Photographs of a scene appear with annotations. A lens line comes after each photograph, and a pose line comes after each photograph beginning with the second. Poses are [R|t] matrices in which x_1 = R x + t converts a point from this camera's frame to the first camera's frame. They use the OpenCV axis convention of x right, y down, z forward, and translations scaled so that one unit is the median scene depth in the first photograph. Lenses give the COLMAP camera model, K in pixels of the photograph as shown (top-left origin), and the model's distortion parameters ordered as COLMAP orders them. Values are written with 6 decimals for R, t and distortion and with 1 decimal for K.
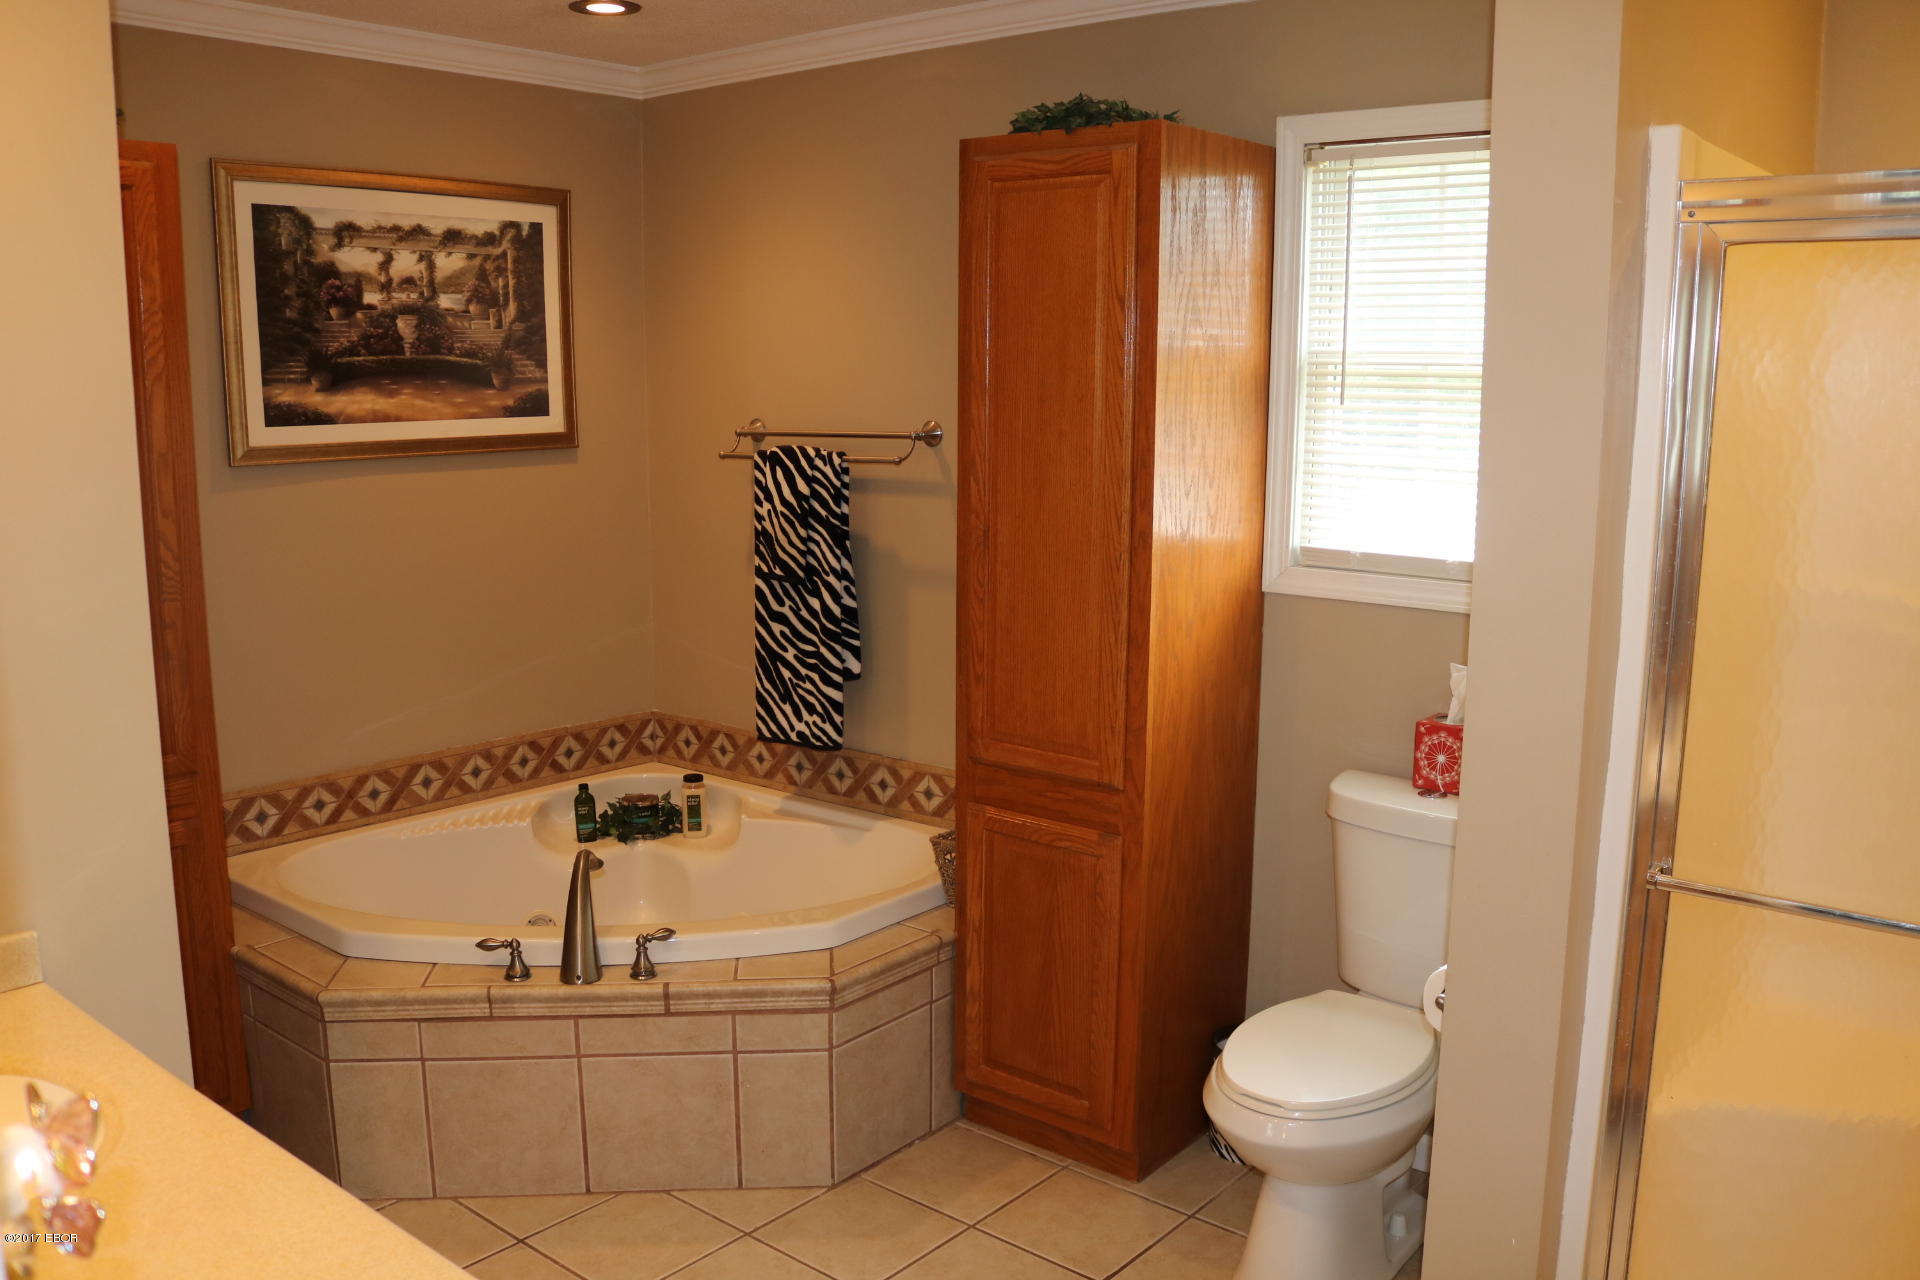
lens RADIAL K [[1585.0, 0, 952.1], [0, 1585.0, 649.9], [0, 0, 1]] dist [-0.145323, 0.110982]
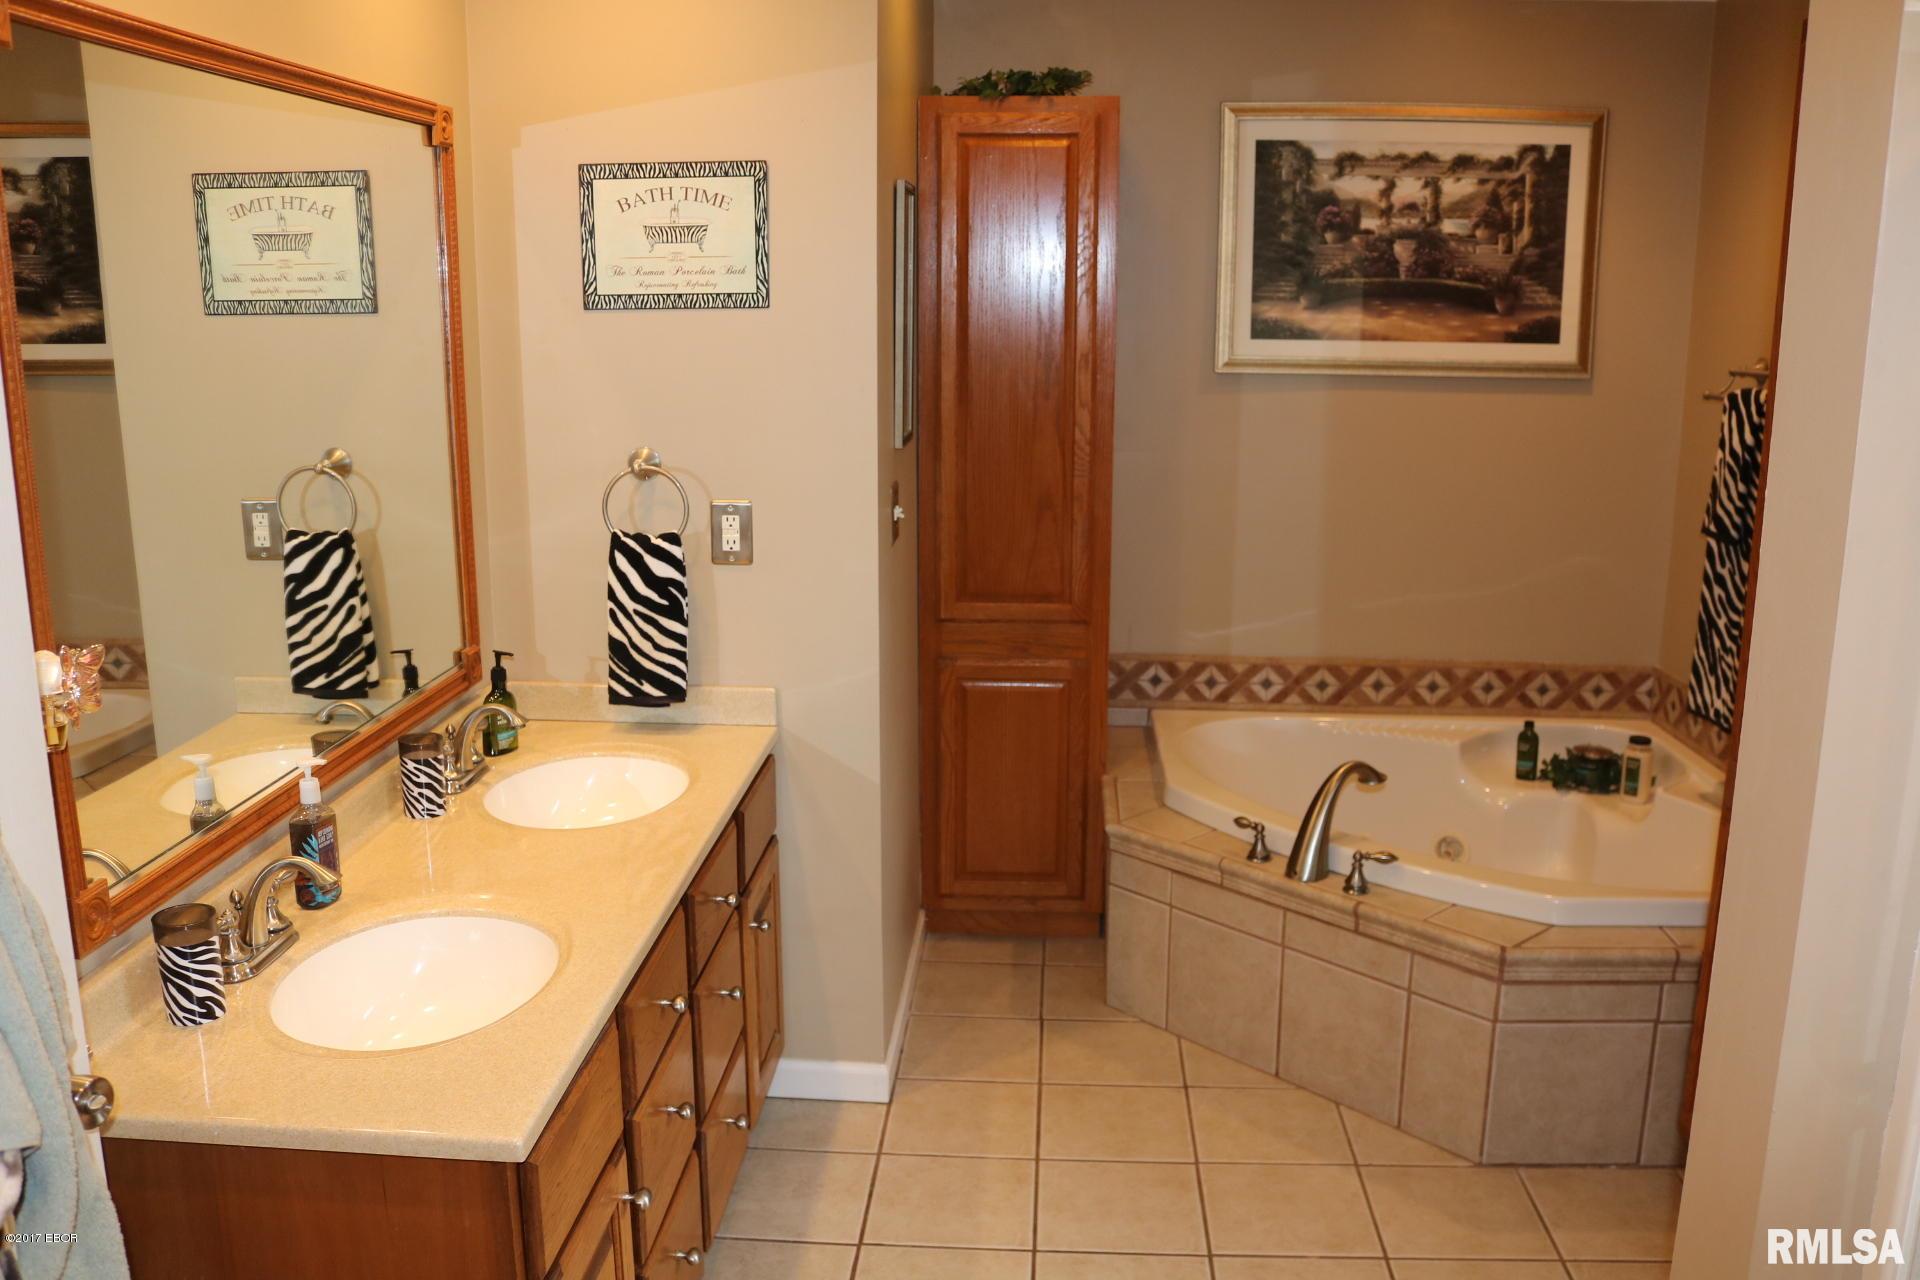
lens RADIAL K [[1585.0, 0, 951.5], [0, 1585.0, 637.9], [0, 0, 1]] dist [-0.145323, 0.110982]
pose [[0.600245, 0.171403, -0.781234, 0.333913], [-0.142047, 0.984085, 0.106770, -0.020416], [0.787102, 0.046884, 0.615039, 0.129434]]
